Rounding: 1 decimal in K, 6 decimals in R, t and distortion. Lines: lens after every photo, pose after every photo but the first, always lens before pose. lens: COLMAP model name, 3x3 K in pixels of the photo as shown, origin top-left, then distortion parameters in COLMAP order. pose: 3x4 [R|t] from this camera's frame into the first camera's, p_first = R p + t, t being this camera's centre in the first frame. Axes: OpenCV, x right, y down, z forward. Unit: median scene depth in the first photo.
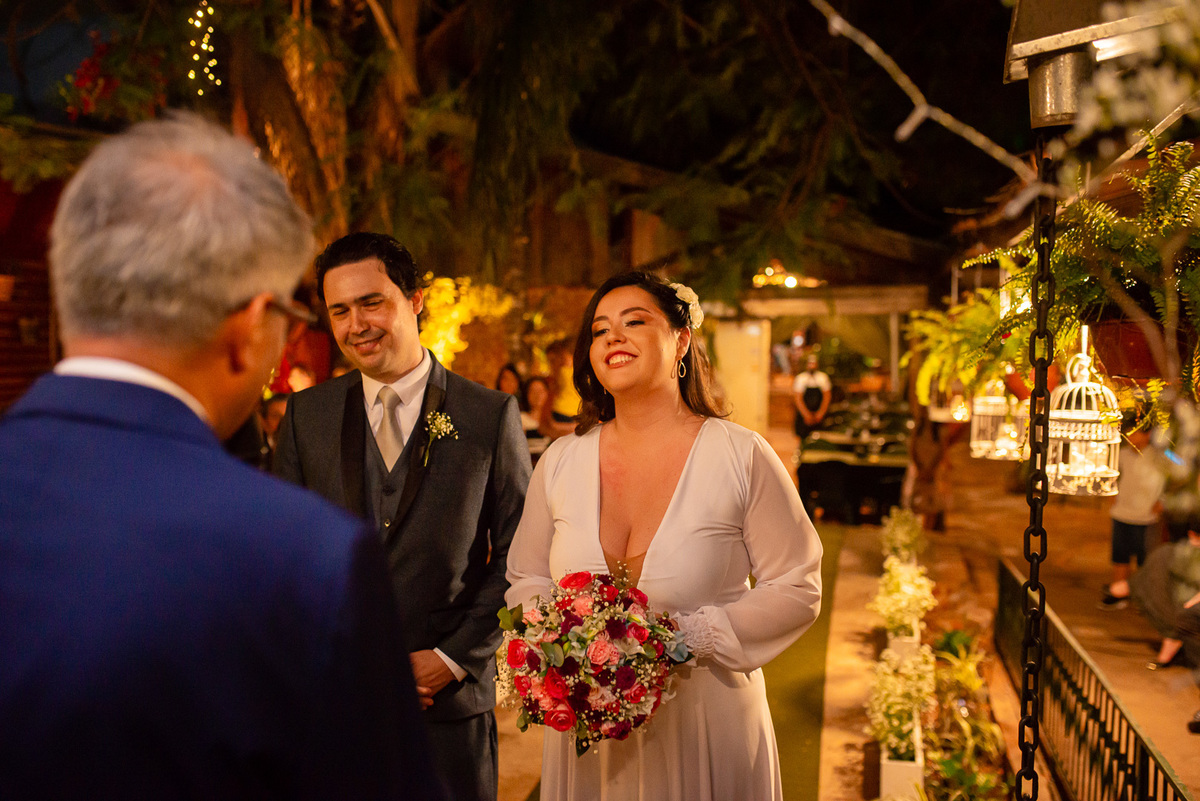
lens RADIAL K [[1156.0, 0, 602.4], [0, 1156.0, 400.4], [0, 0, 1]] dist [-0.024099, 0.000000]
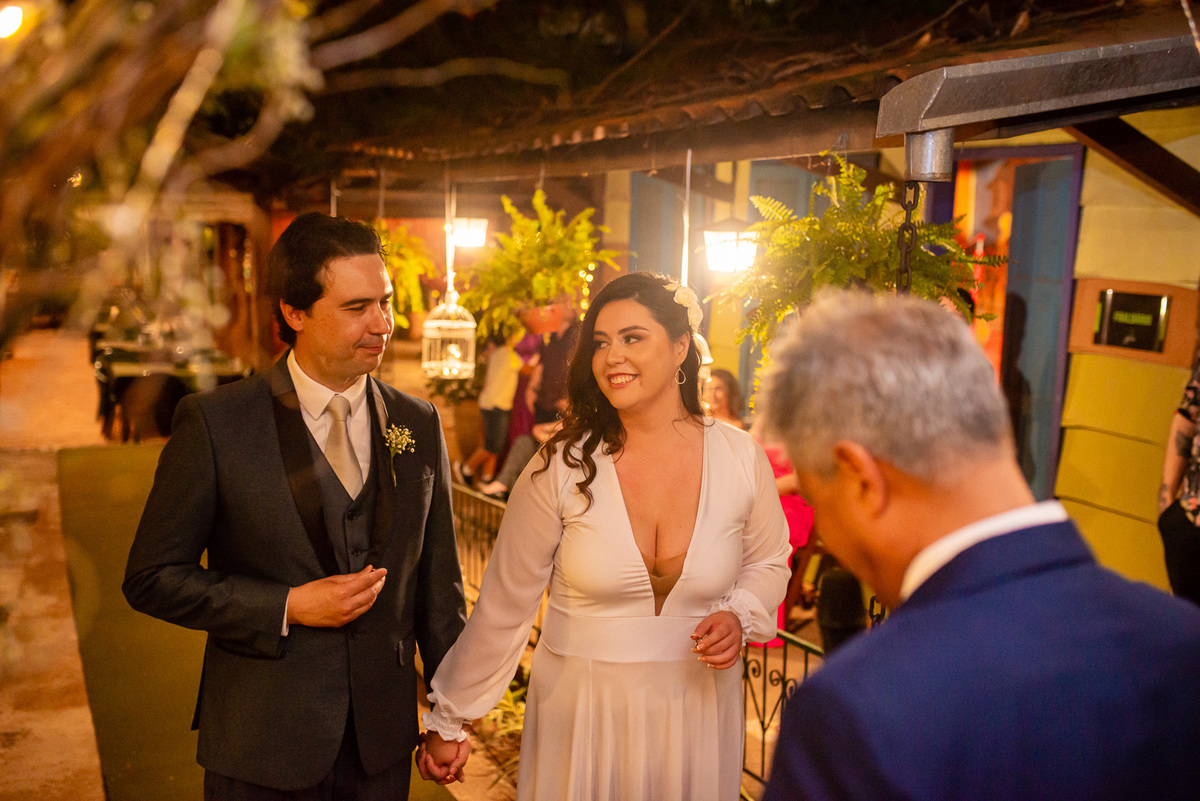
lens RADIAL K [[1156.0, 0, 597.5], [0, 1156.0, 402.0], [0, 0, 1]] dist [-0.024099, 0.000000]
pose [[0.772837, -0.075726, 0.630070, -0.153824], [0.011805, 0.994399, 0.105034, -0.025834], [-0.634494, -0.073736, 0.769402, 0.040083]]
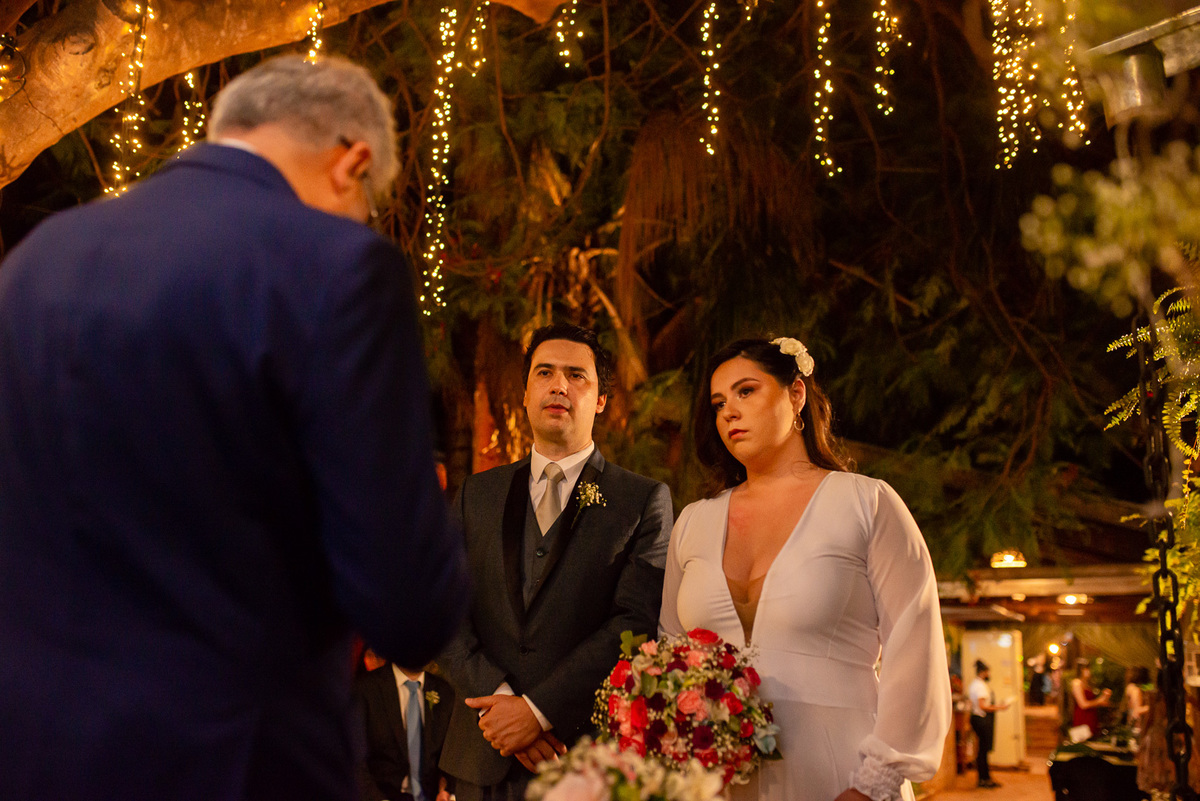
lens RADIAL K [[1156.0, 0, 607.4], [0, 1156.0, 412.6], [0, 0, 1]] dist [-0.024099, 0.000000]
pose [[0.978582, -0.026572, -0.204136, 0.025437], [-0.030732, 0.961665, -0.272501, 0.062476], [0.203552, 0.272938, 0.940251, -0.005100]]
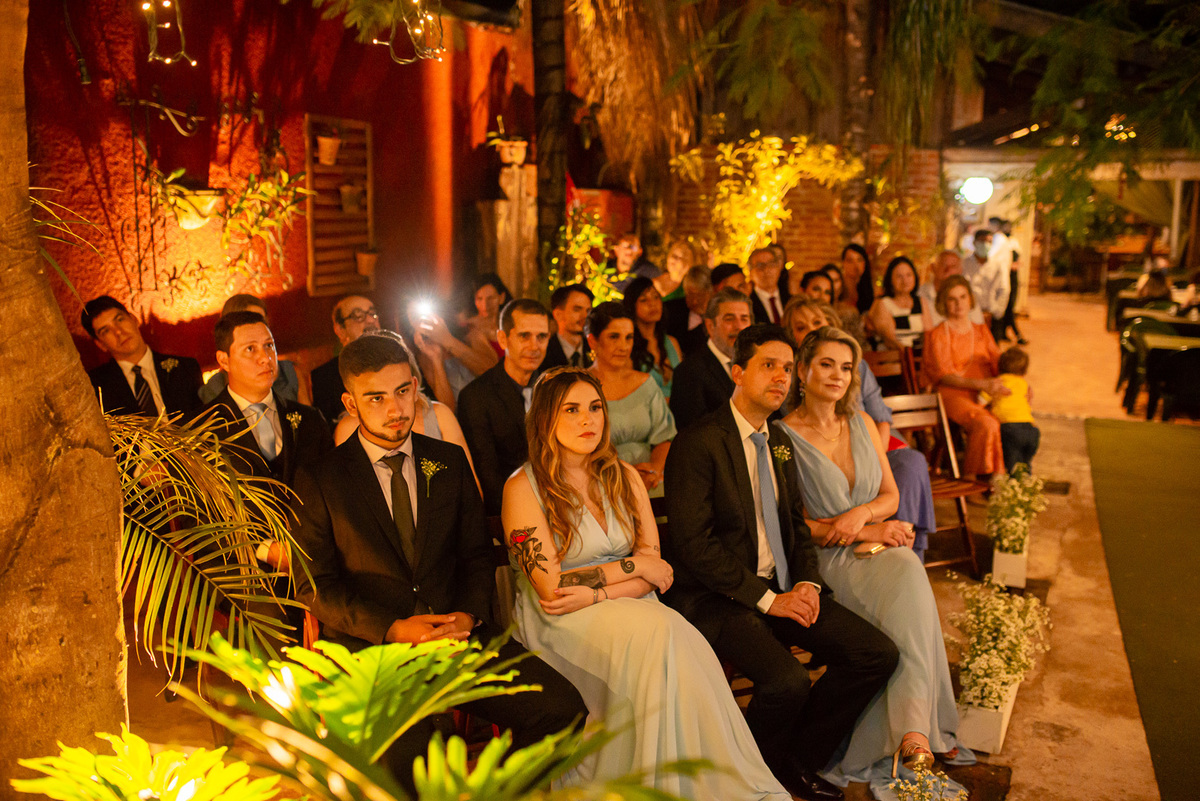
lens RADIAL K [[1156.0, 0, 596.5], [0, 1156.0, 392.1], [0, 0, 1]] dist [-0.024099, 0.000000]
pose [[0.991546, 0.028676, -0.126551, -0.179027], [-0.012440, 0.991791, 0.127267, -0.025971], [0.129162, -0.124616, 0.983762, 0.105396]]
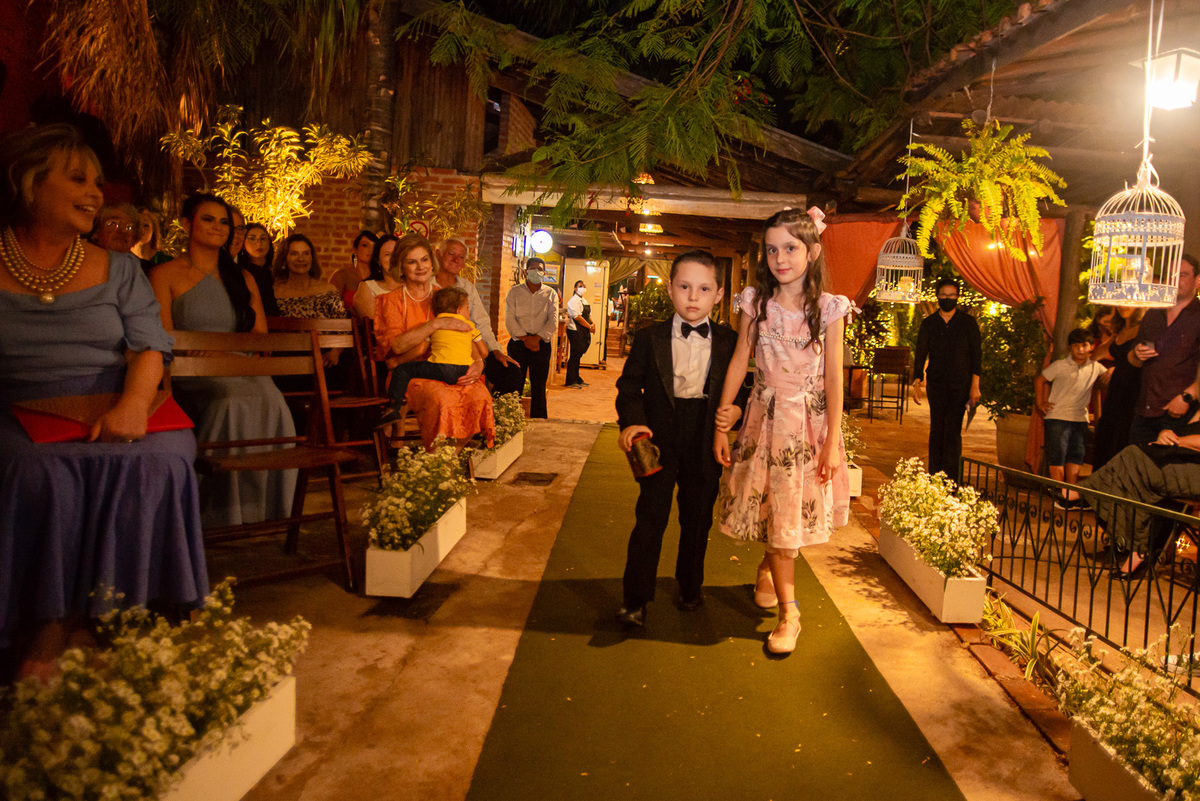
lens RADIAL K [[823.1, 0, 710.9], [0, 823.1, 358.3], [0, 0, 1]] dist [-0.049684, 0.007697]
pose [[0.951667, 0.040456, 0.304457, -0.018428], [-0.043014, 0.999073, 0.001698, 0.056756], [-0.304106, -0.014712, 0.952525, 0.398583]]
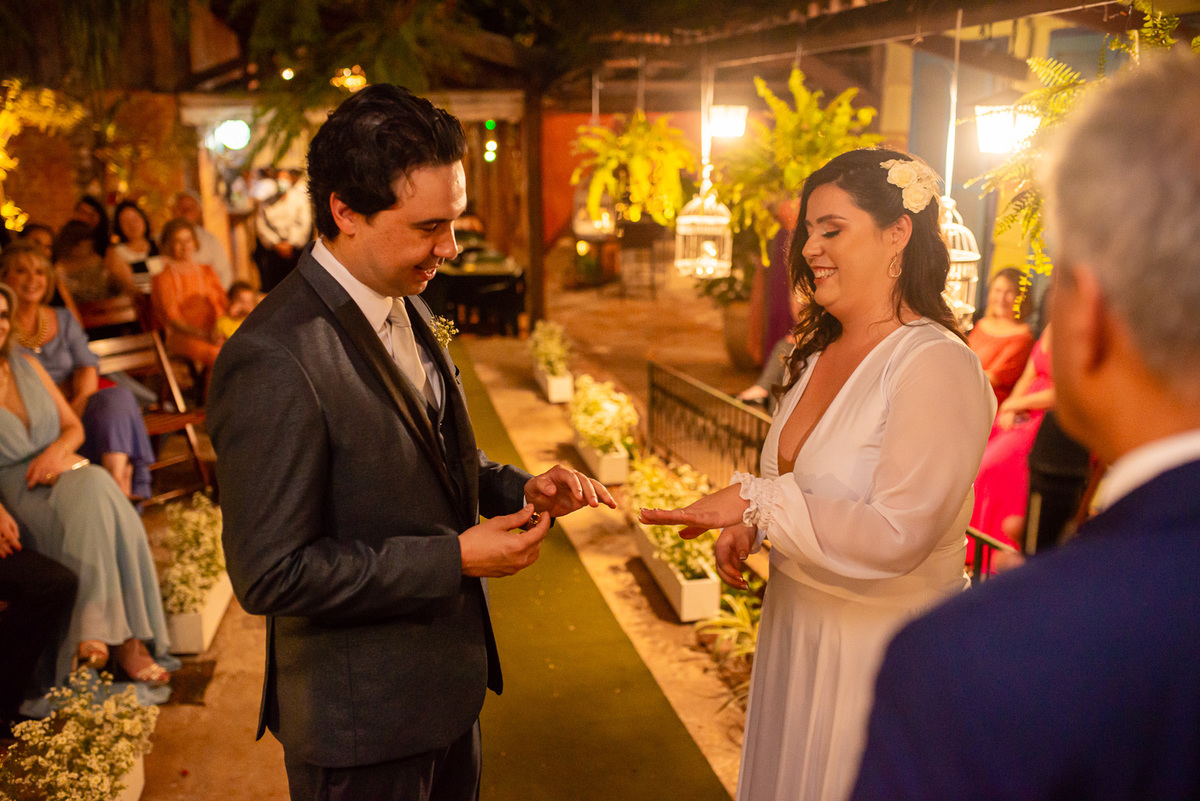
lens RADIAL K [[1156.0, 0, 590.9], [0, 1156.0, 402.0], [0, 0, 1]] dist [-0.024099, 0.000000]
pose [[0.906278, -0.102847, 0.409980, -0.119802], [0.028247, 0.982515, 0.184030, -0.021536], [-0.421738, -0.155201, 0.893336, 0.058526]]
